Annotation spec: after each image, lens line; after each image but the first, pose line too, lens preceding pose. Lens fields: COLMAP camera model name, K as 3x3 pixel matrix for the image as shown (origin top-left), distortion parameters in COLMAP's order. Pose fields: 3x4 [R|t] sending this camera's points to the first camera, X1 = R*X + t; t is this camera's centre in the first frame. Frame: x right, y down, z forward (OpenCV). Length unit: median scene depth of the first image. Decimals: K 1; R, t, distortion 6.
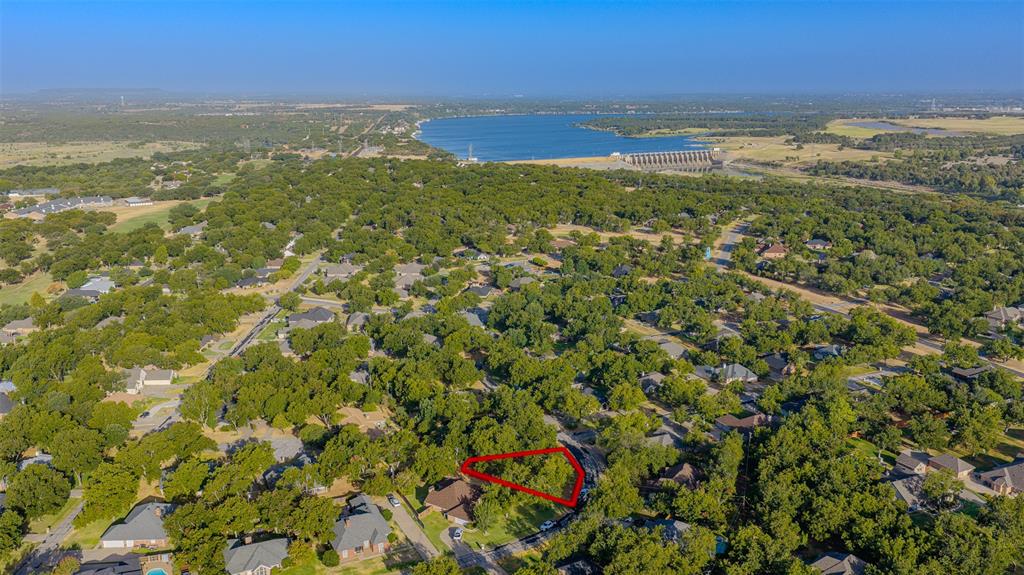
lens RADIAL K [[844.5, 0, 514.6], [0, 844.5, 290.3], [0, 0, 1]] dist [0.030000, -0.064889]
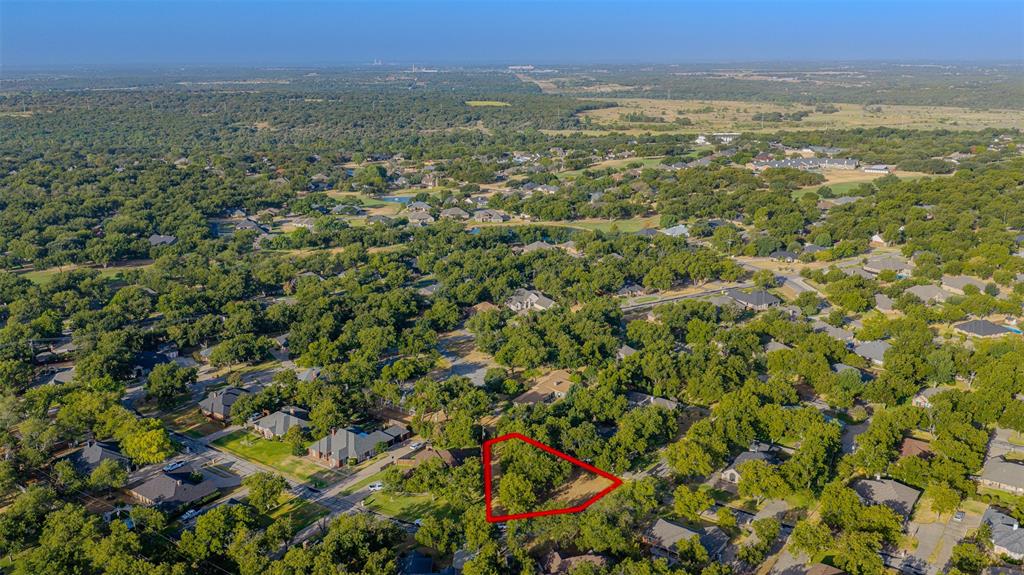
lens RADIAL K [[844.5, 0, 514.6], [0, 844.5, 290.3], [0, 0, 1]] dist [0.030000, -0.064889]
pose [[0.480127, 0.238855, -0.844053, 0.076112], [-0.206519, 0.965947, 0.155874, -0.012487], [0.852542, 0.099474, 0.513105, 0.055188]]
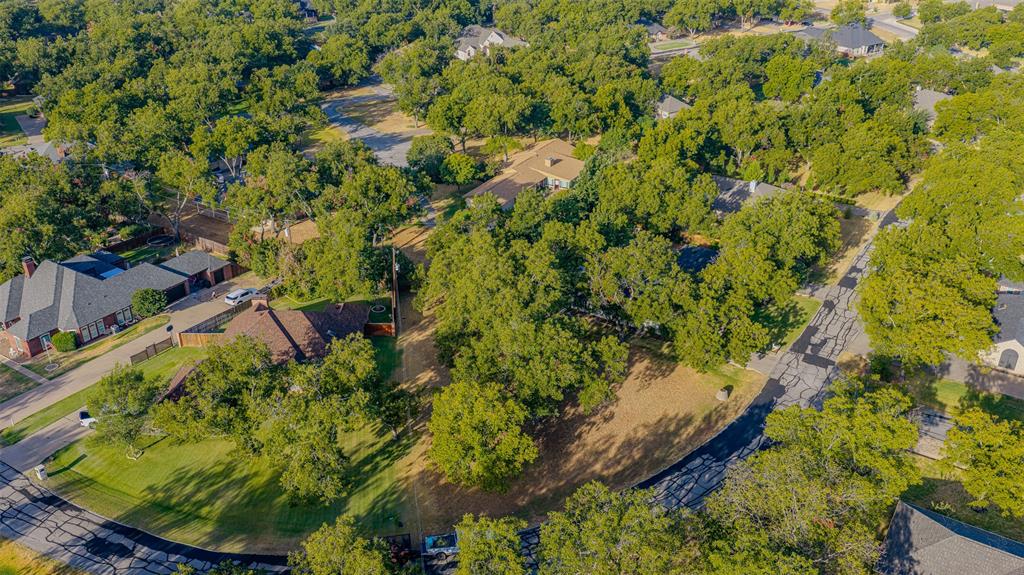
lens RADIAL K [[844.5, 0, 514.6], [0, 844.5, 290.3], [0, 0, 1]] dist [0.030000, -0.064889]
pose [[0.530495, 0.398386, -0.748241, 0.026829], [-0.204696, 0.916766, 0.342986, 0.006591], [0.822603, -0.028790, 0.567887, 0.087439]]
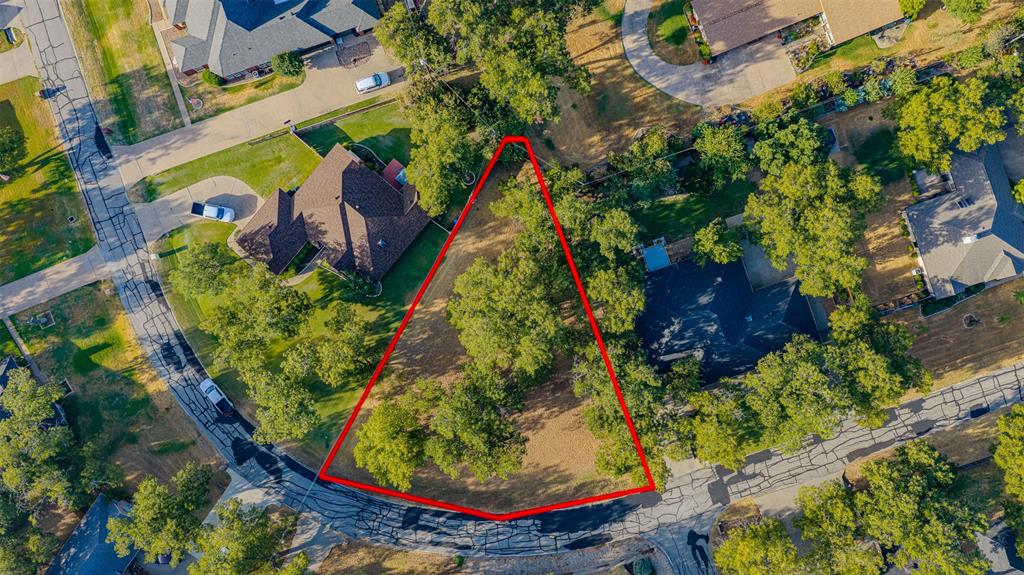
lens RADIAL K [[844.5, 0, 514.6], [0, 844.5, 290.3], [0, 0, 1]] dist [0.030000, -0.064889]
pose [[-0.111686, 0.993743, 0.000757, -0.004587], [-0.227345, -0.026293, 0.973459, -0.022437], [0.967388, 0.108550, 0.228859, 0.099434]]
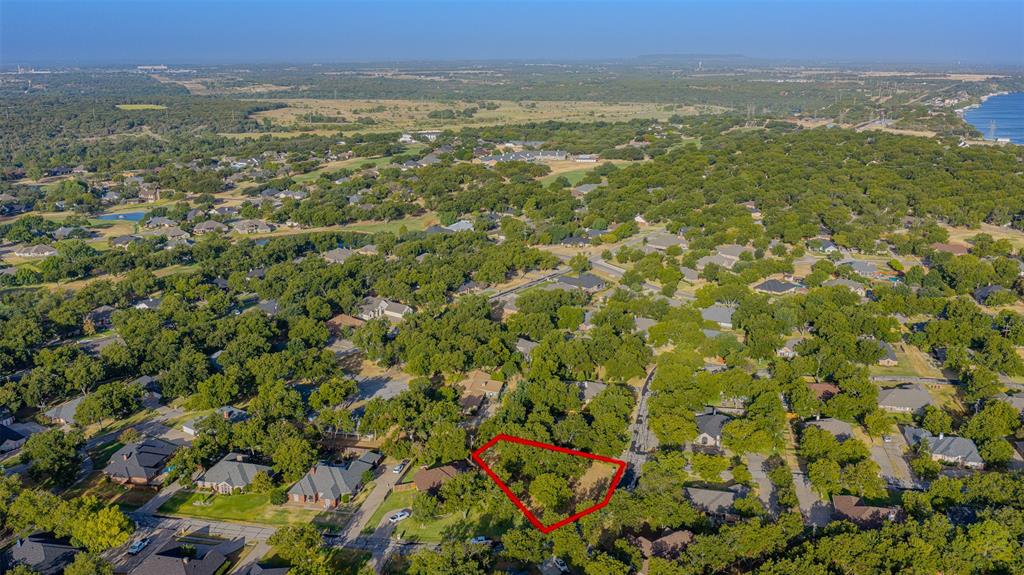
lens RADIAL K [[844.5, 0, 514.6], [0, 844.5, 290.3], [0, 0, 1]] dist [0.030000, -0.064889]
pose [[0.793264, 0.168306, -0.585155, 0.051041], [-0.146667, 0.985558, 0.084645, -0.005796], [0.590950, 0.018677, 0.806492, 0.028149]]
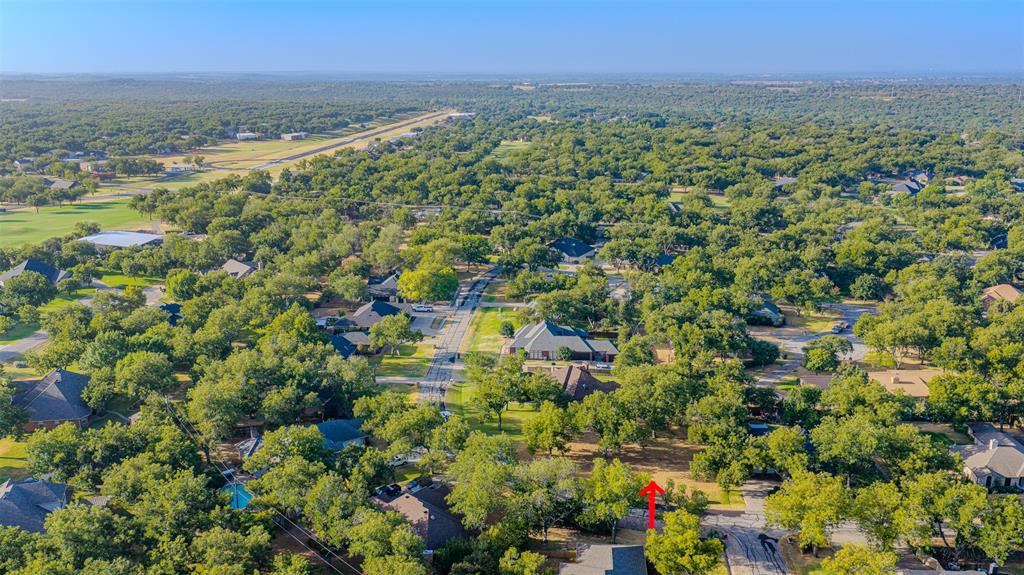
lens RADIAL K [[844.5, 0, 514.6], [0, 844.5, 290.3], [0, 0, 1]] dist [0.030000, -0.064889]
pose [[-0.482548, 0.230715, -0.844936, 0.057295], [-0.198541, 0.910759, 0.362076, -0.009585], [0.853070, 0.342474, -0.393679, 0.123667]]
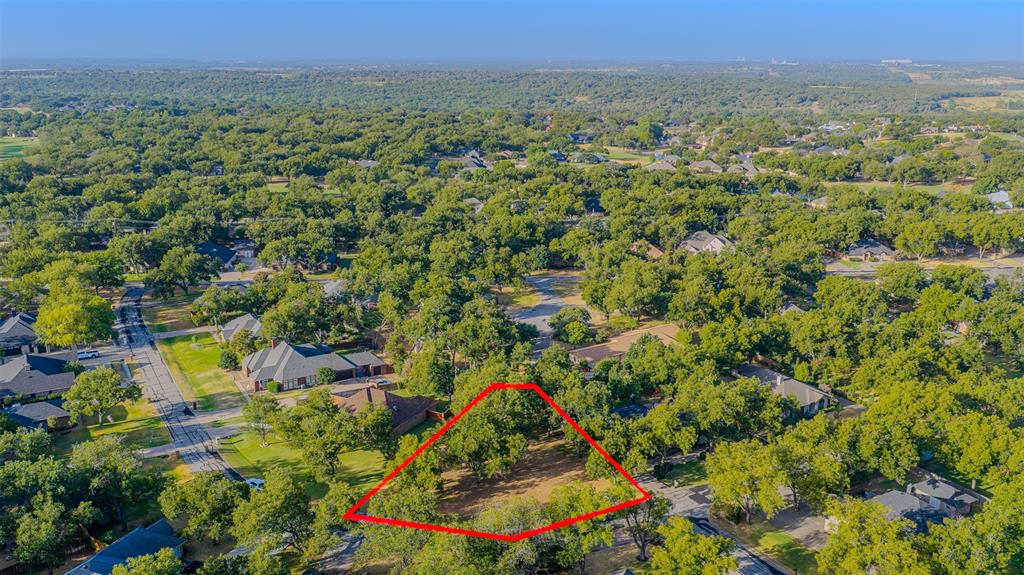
lens RADIAL K [[844.5, 0, 514.6], [0, 844.5, 290.3], [0, 0, 1]] dist [0.030000, -0.064889]
pose [[0.086402, 0.273115, -0.958093, 0.052988], [-0.240409, 0.938985, 0.245987, -0.002465], [0.966818, 0.209081, 0.146790, 0.100128]]
